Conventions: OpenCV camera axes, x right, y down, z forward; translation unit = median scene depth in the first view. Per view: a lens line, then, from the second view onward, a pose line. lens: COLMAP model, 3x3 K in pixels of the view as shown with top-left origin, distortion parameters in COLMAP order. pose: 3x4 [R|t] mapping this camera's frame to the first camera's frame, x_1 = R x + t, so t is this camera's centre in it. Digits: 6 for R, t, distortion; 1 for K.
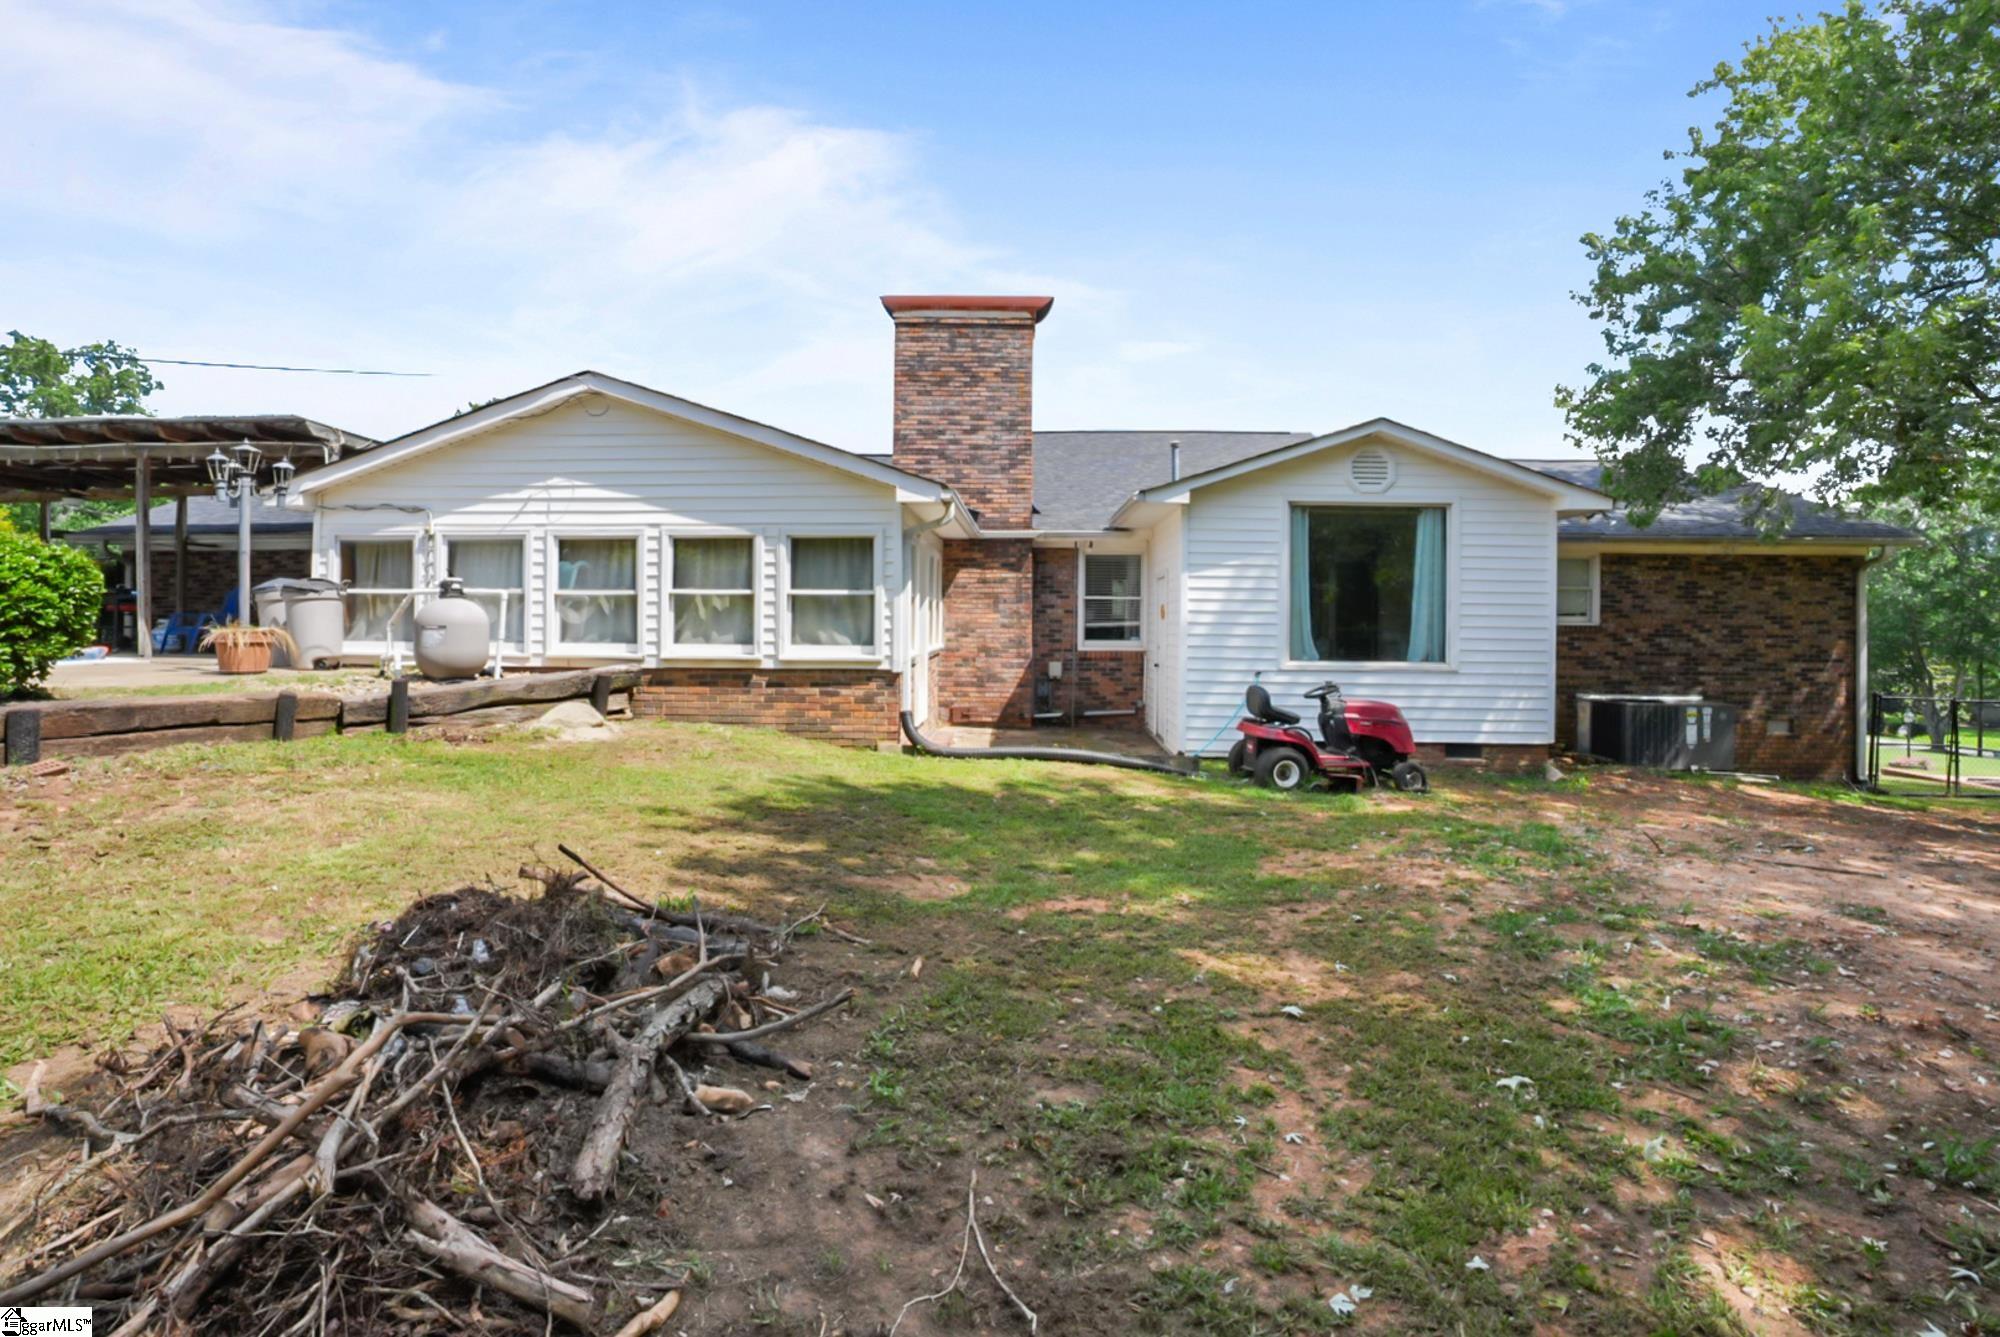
lens RADIAL K [[941.5, 0, 1000.0], [0, 941.5, 668.5], [0, 0, 1]] dist [-0.026960, 0.000972]
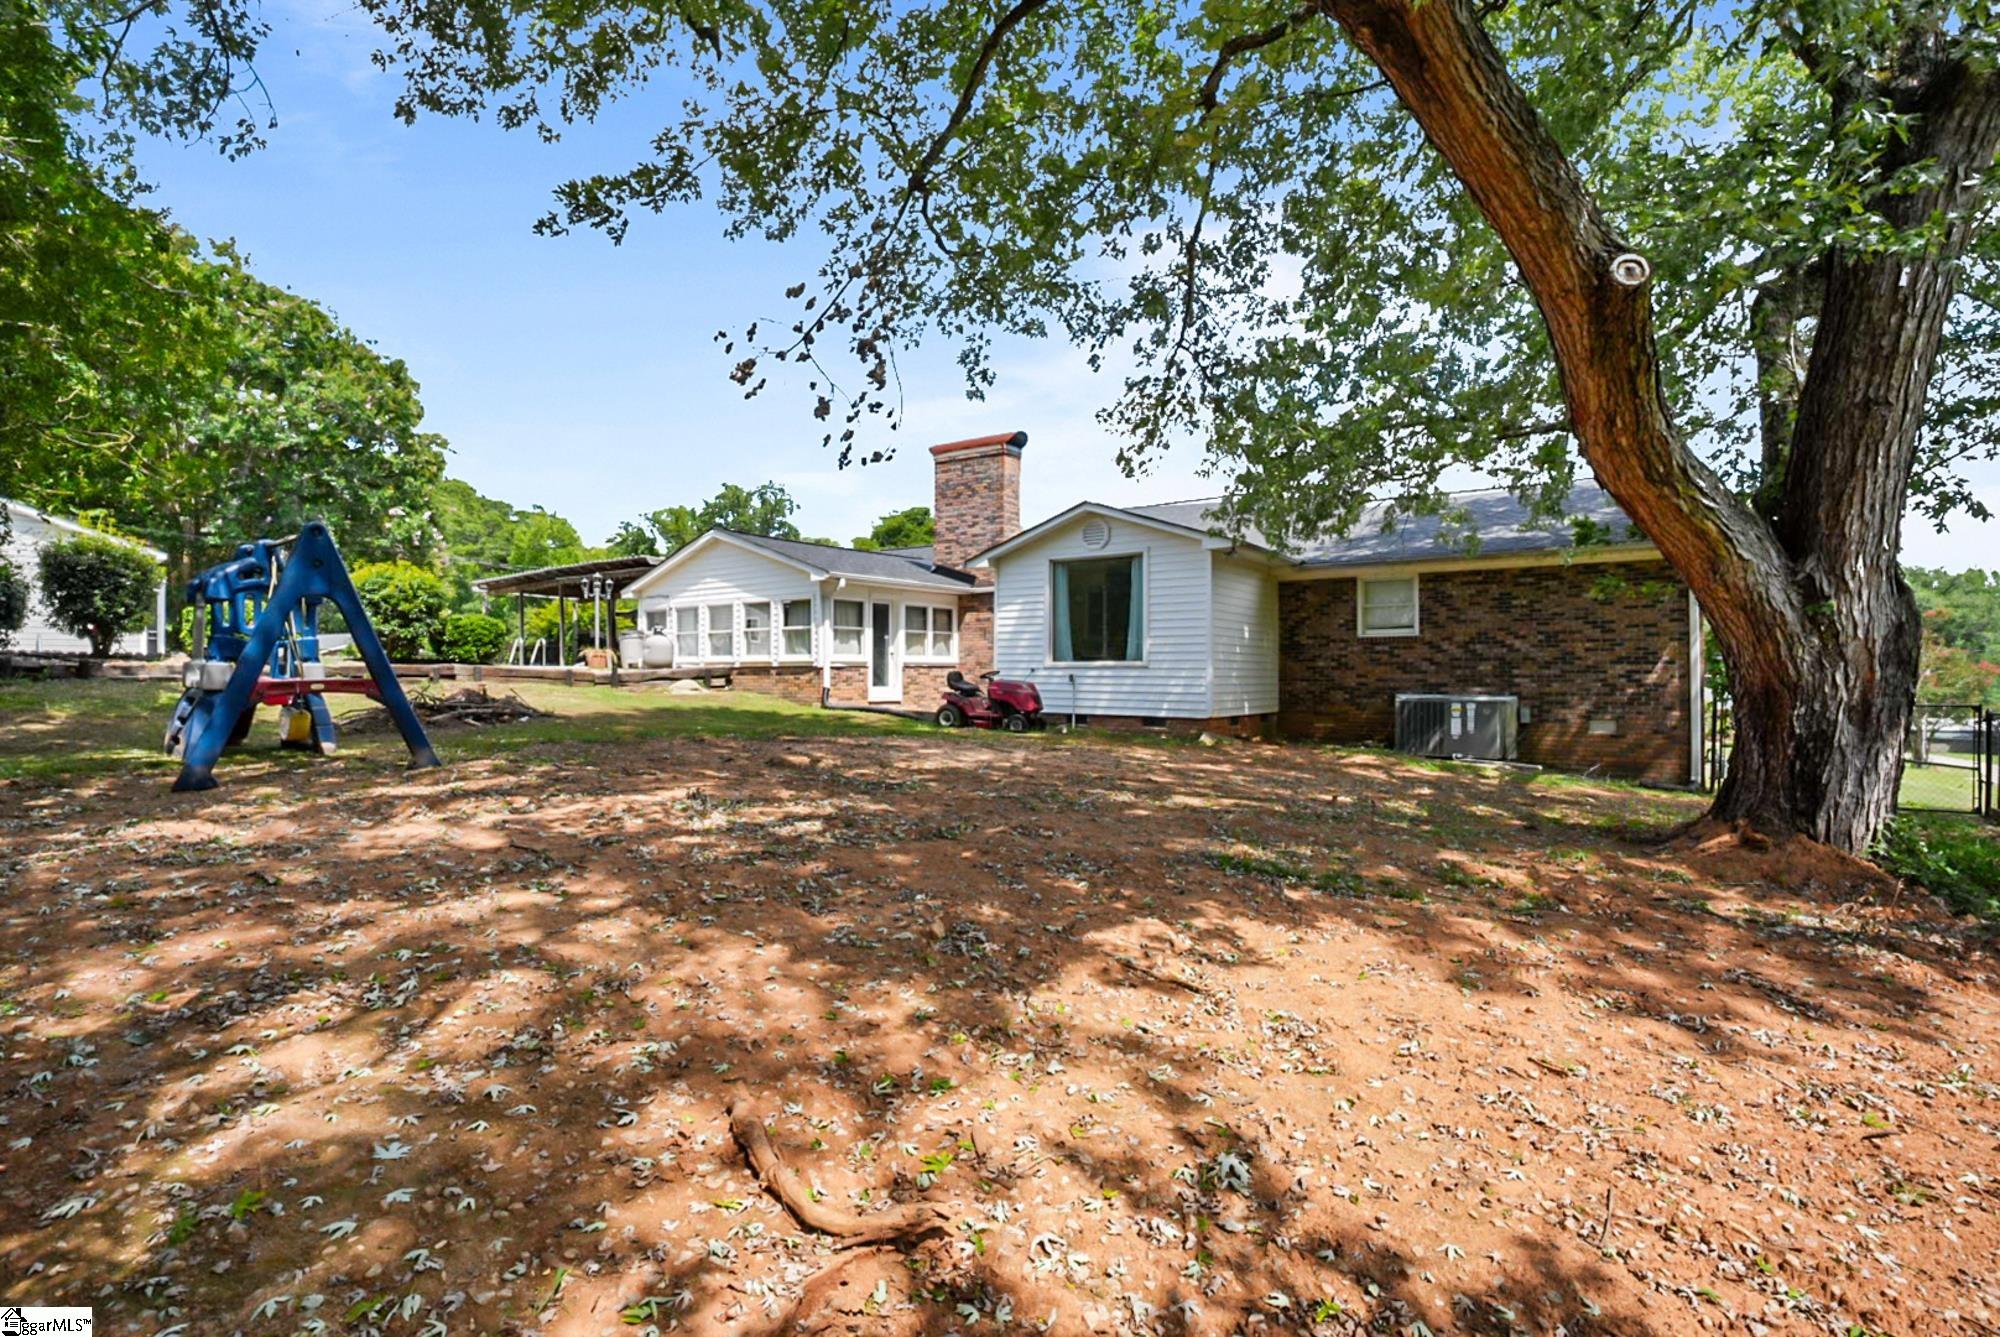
lens RADIAL K [[1019.2, 0, 1000.0], [0, 1019.2, 668.5], [0, 0, 1]] dist [0.001178, 0.000303]
pose [[0.812291, -0.012220, -0.583125, 1.213353], [-0.023957, 0.998238, -0.054291, 0.096036], [0.582761, 0.058070, 0.810567, -0.413887]]
